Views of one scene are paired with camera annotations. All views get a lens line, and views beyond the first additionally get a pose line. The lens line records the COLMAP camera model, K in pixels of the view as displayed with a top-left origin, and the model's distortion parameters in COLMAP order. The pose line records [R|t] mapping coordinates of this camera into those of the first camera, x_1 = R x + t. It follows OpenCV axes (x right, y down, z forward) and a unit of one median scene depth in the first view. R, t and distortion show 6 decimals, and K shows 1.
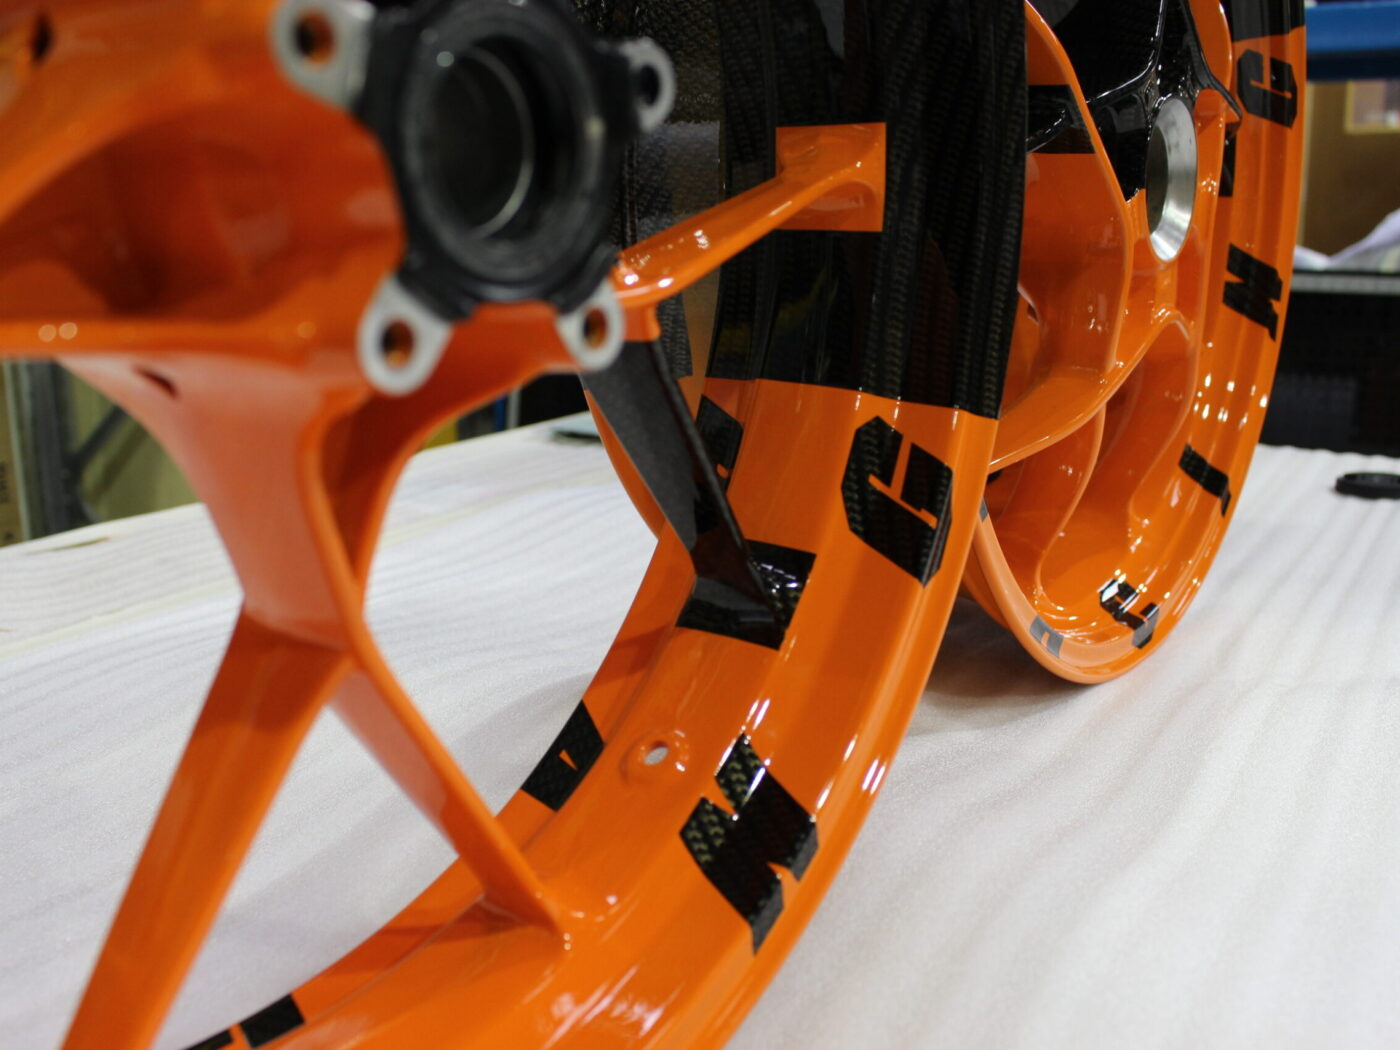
lens RADIAL K [[1330.2, 0, 698.6], [0, 1330.2, 526.6], [0, 0, 1]] dist [-0.086889, 0.000000]
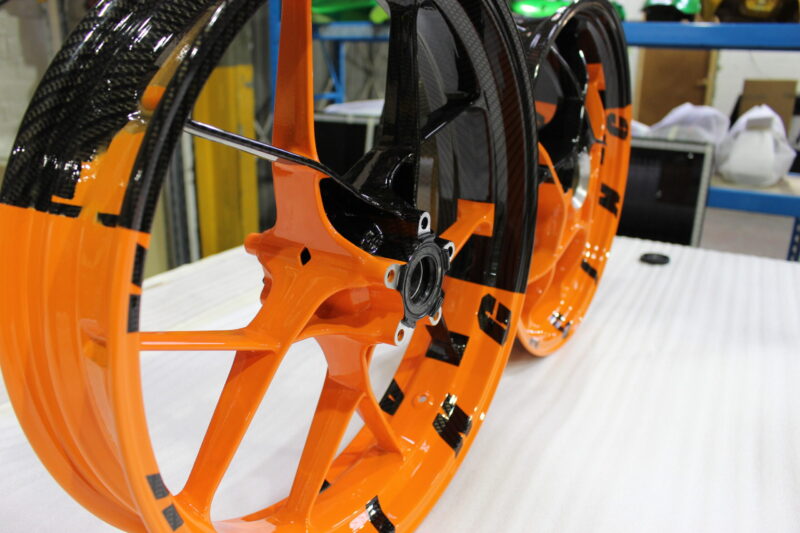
lens RADIAL K [[660.4, 0, 400.9], [0, 660.4, 266.0], [0, 0, 1]] dist [-0.118936, 0.050451]
pose [[0.996558, 0.000965, 0.082893, -0.209957], [-0.007706, 0.996681, 0.081045, -0.276555], [-0.082540, -0.081405, 0.993257, -0.568438]]
